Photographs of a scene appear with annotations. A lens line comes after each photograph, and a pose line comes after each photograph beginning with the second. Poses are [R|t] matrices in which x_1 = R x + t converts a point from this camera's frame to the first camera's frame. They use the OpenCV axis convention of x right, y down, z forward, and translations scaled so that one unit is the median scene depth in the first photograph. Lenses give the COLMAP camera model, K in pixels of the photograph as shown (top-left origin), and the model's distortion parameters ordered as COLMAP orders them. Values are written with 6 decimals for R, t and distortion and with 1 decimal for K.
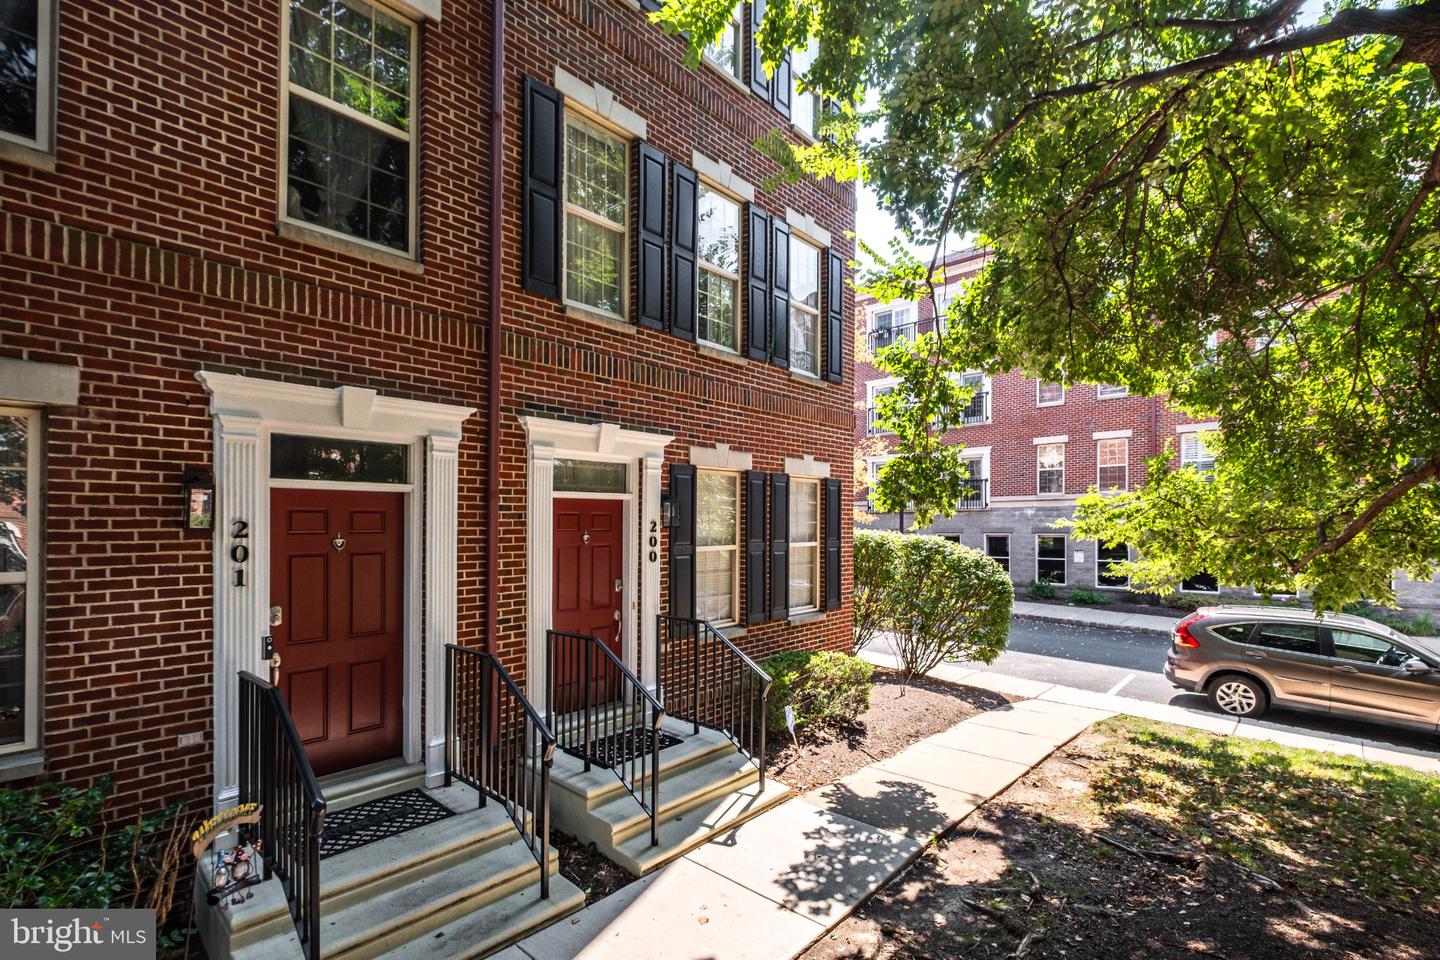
lens RADIAL K [[627.5, 0, 726.8], [0, 627.5, 516.7], [0, 0, 1]] dist [-0.002195, -0.000339]
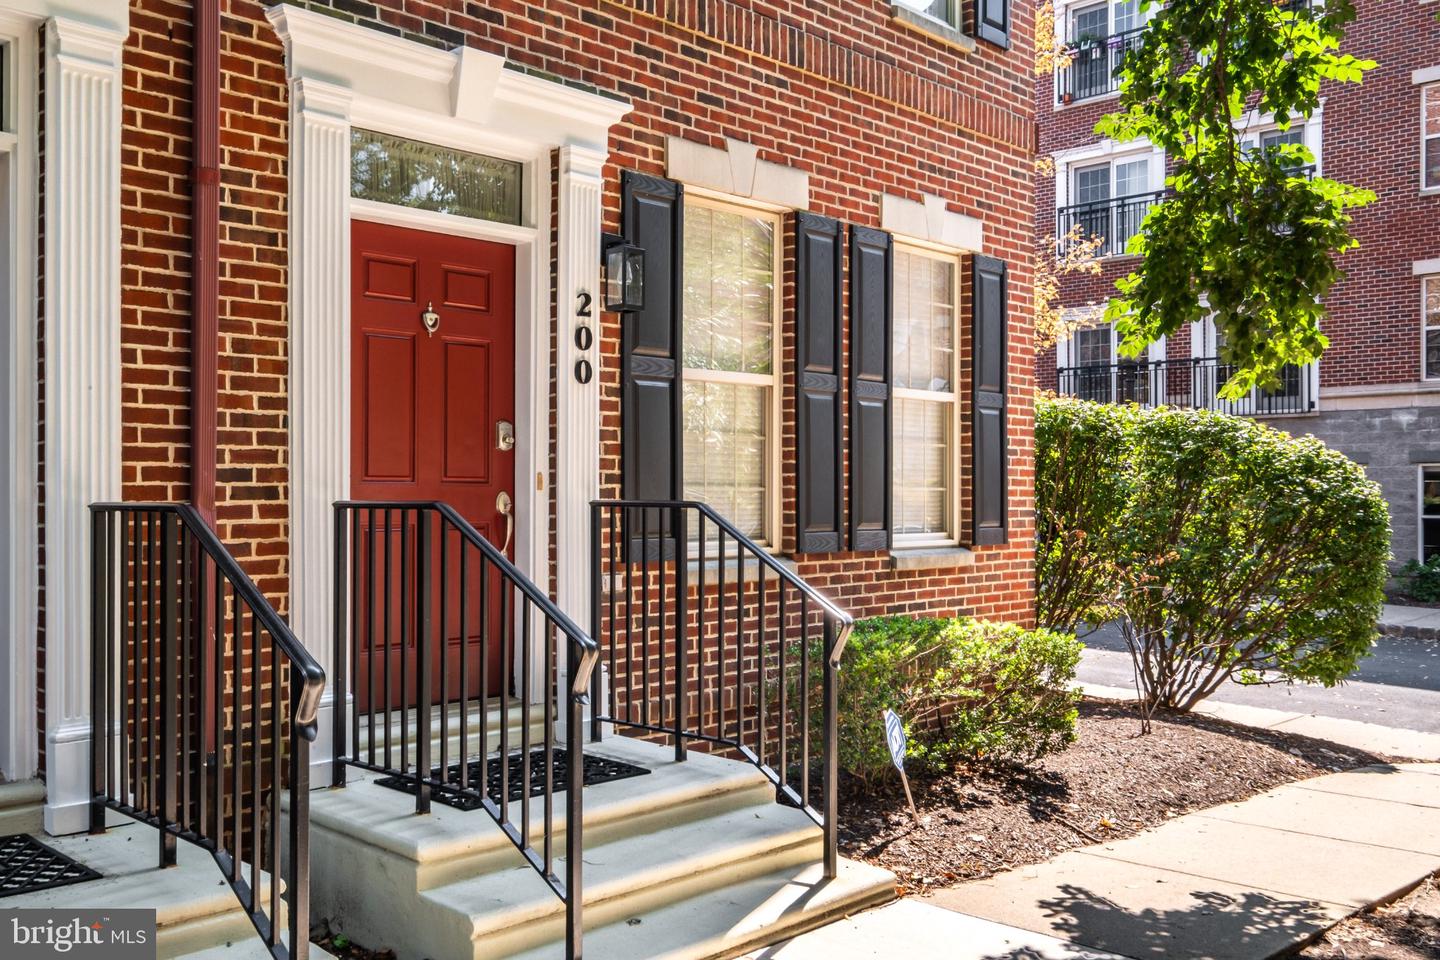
lens RADIAL K [[1271.3, 0, 720.0], [0, 1271.3, 480.0], [0, 0, 1]] dist [-0.008746, 0.023379]
pose [[0.999343, -0.003152, -0.036105, 0.010787], [0.003260, 0.999990, 0.002957, 0.136016], [0.036095, -0.003073, 0.999344, 0.105526]]
